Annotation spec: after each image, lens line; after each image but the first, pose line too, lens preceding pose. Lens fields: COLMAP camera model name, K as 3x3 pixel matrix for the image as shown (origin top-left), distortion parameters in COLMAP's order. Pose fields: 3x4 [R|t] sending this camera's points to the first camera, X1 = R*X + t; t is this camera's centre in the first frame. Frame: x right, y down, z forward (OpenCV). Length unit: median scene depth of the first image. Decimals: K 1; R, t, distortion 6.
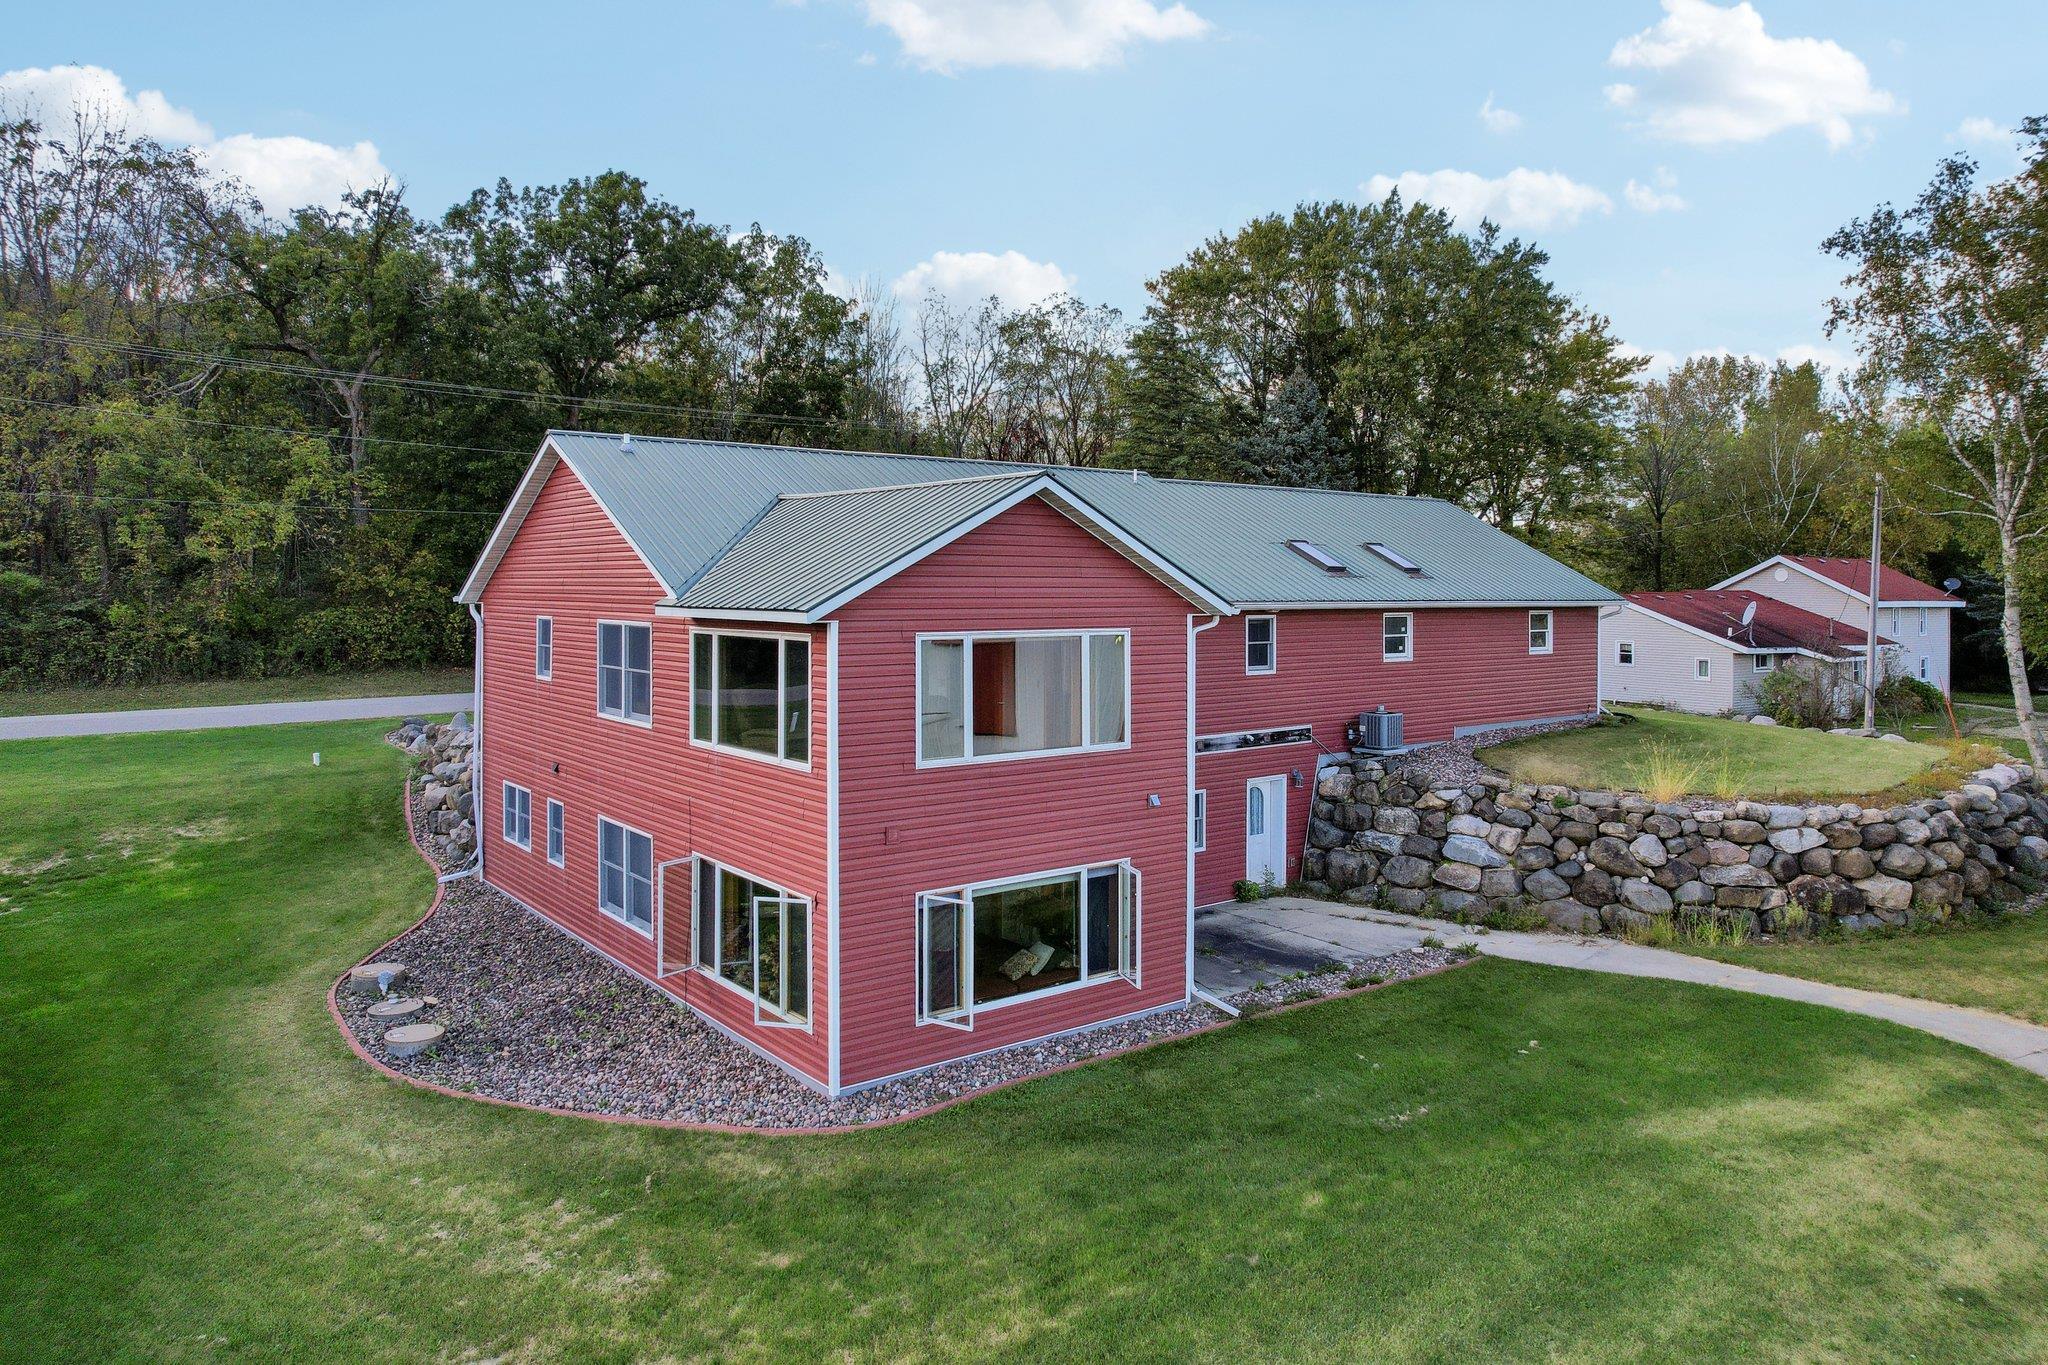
lens RADIAL K [[1393.6, 0, 1102.8], [0, 1393.6, 602.1], [0, 0, 1]] dist [-0.012218, -0.002301]
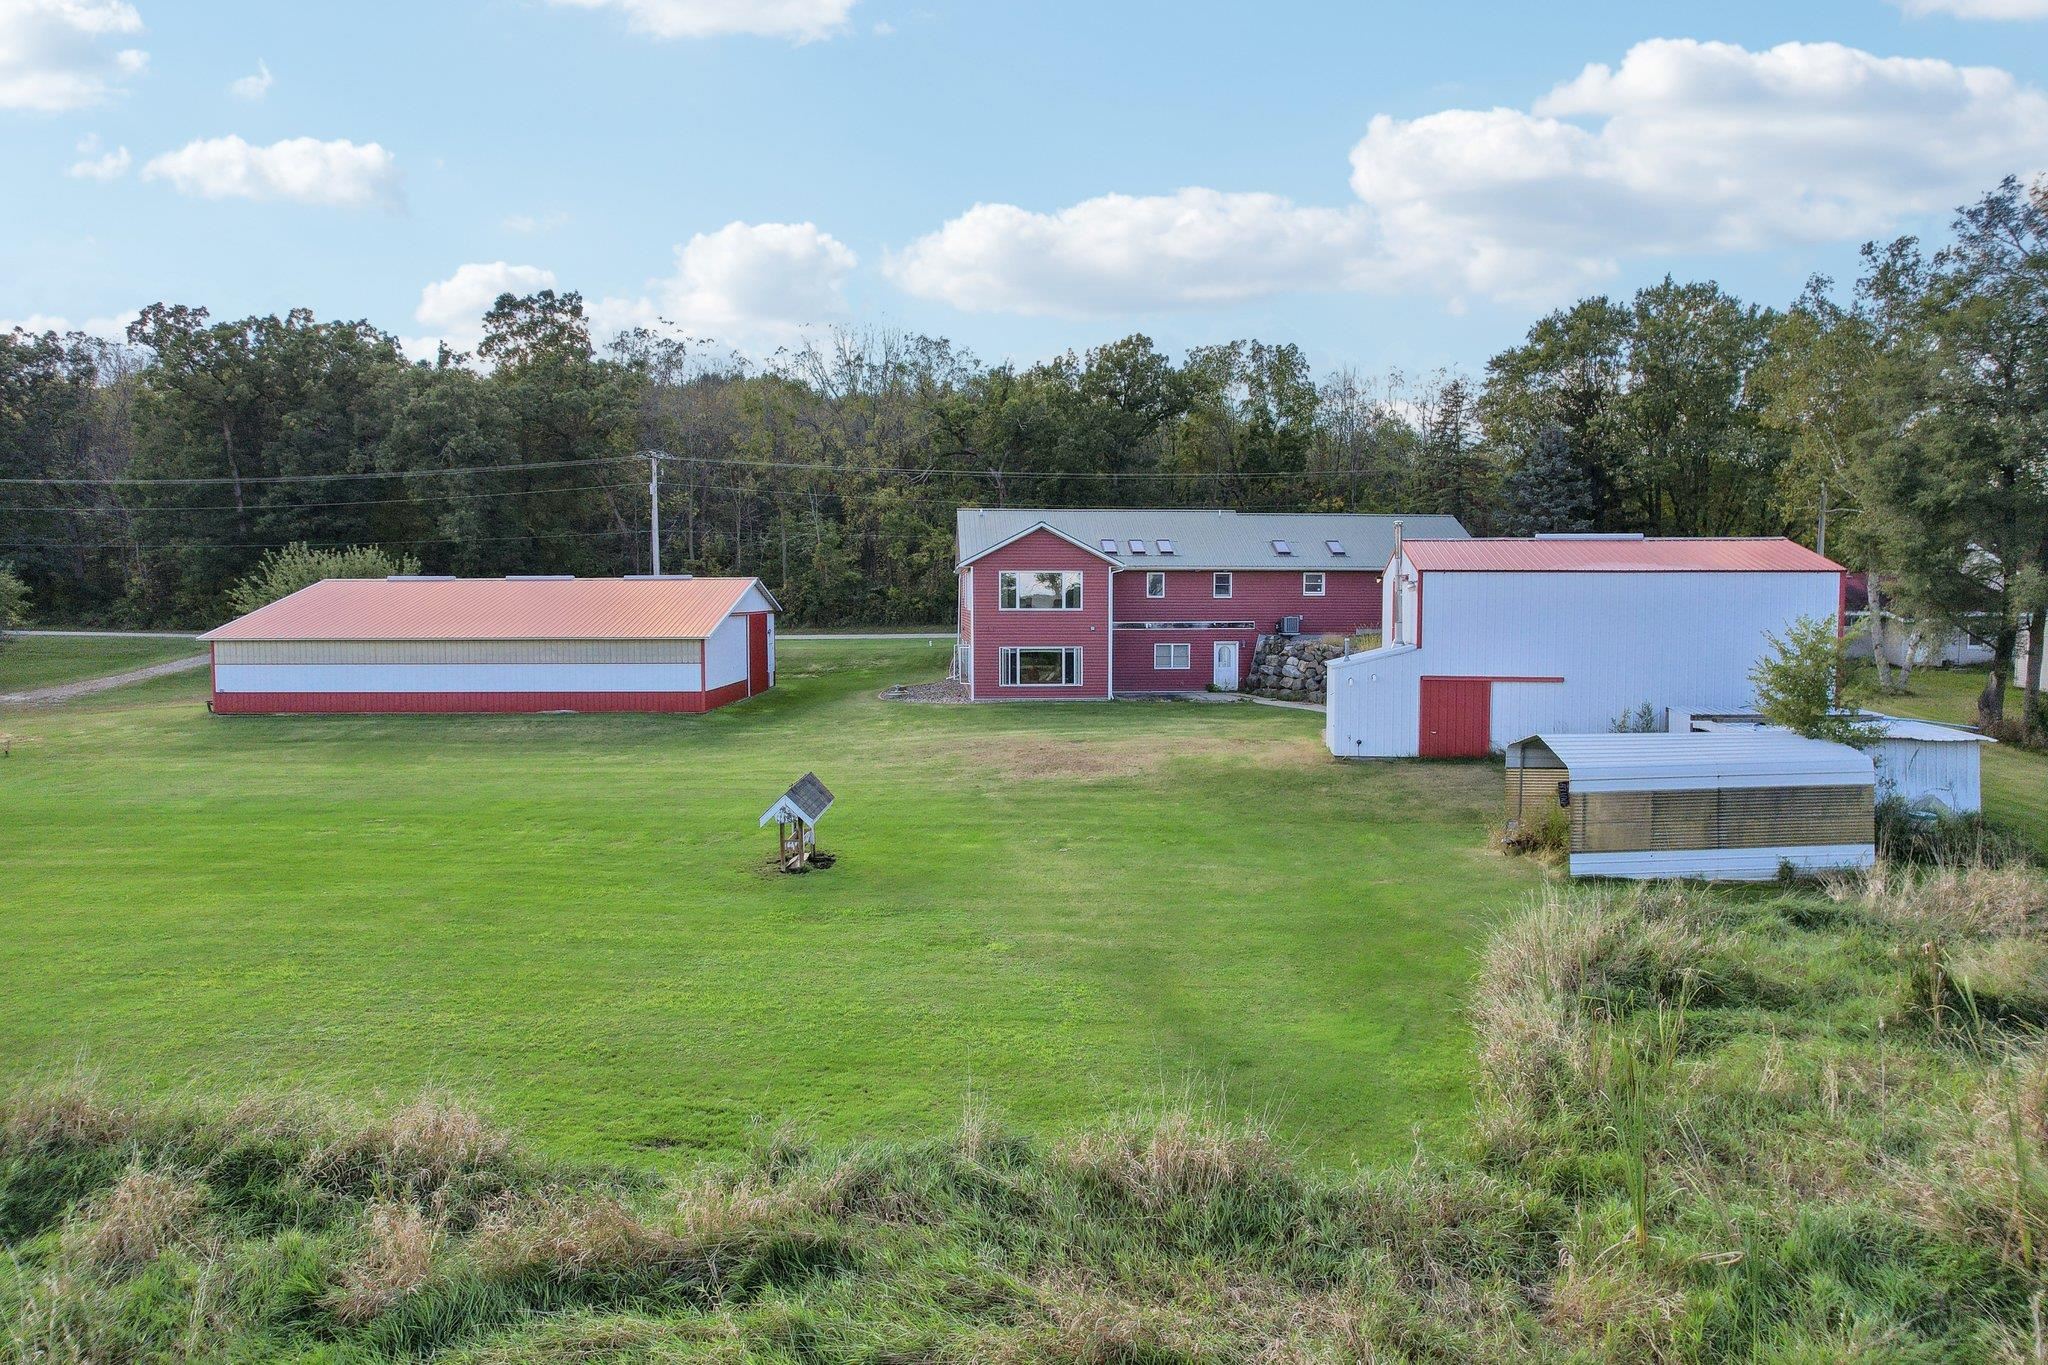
lens RADIAL K [[1393.6, 0, 1102.8], [0, 1393.6, 602.1], [0, 0, 1]] dist [-0.012218, -0.002301]
pose [[0.855904, -0.003259, -0.517125, 1.208785], [-0.002886, 0.999934, -0.011079, 0.089849], [0.517127, 0.010975, 0.855838, -1.168233]]
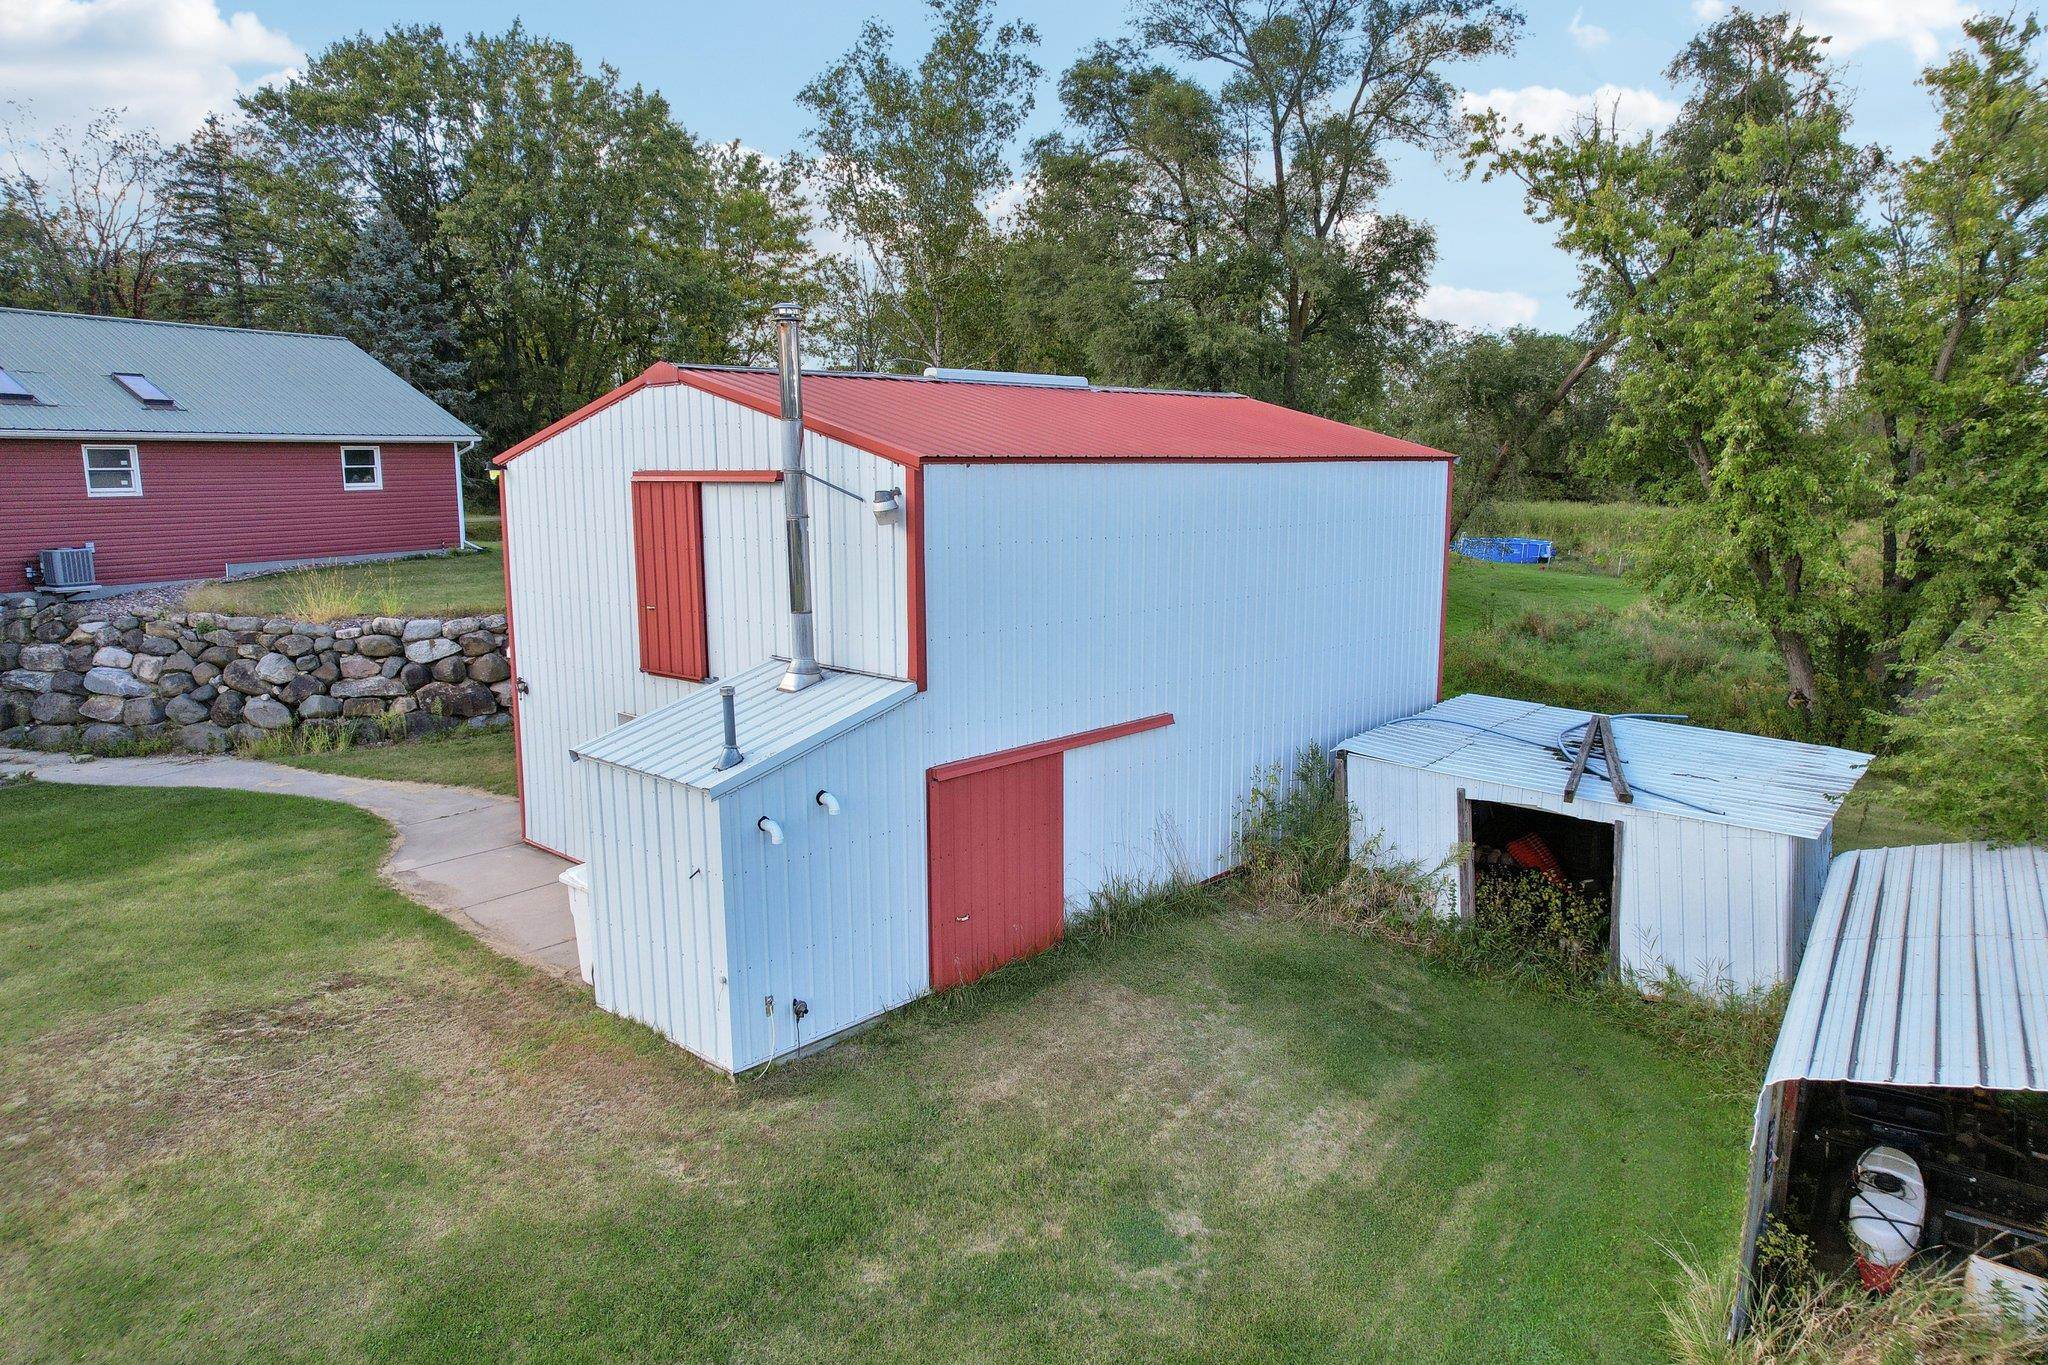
lens RADIAL K [[1354.0, 0, 1033.9], [0, 1354.0, 673.2], [0, 0, 1]] dist [0.004197, 0.004084]
pose [[0.940051, -0.065867, 0.334613, 0.560852], [0.016859, 0.988947, 0.147307, 0.041426], [-0.340617, -0.132835, 0.930771, -0.121494]]
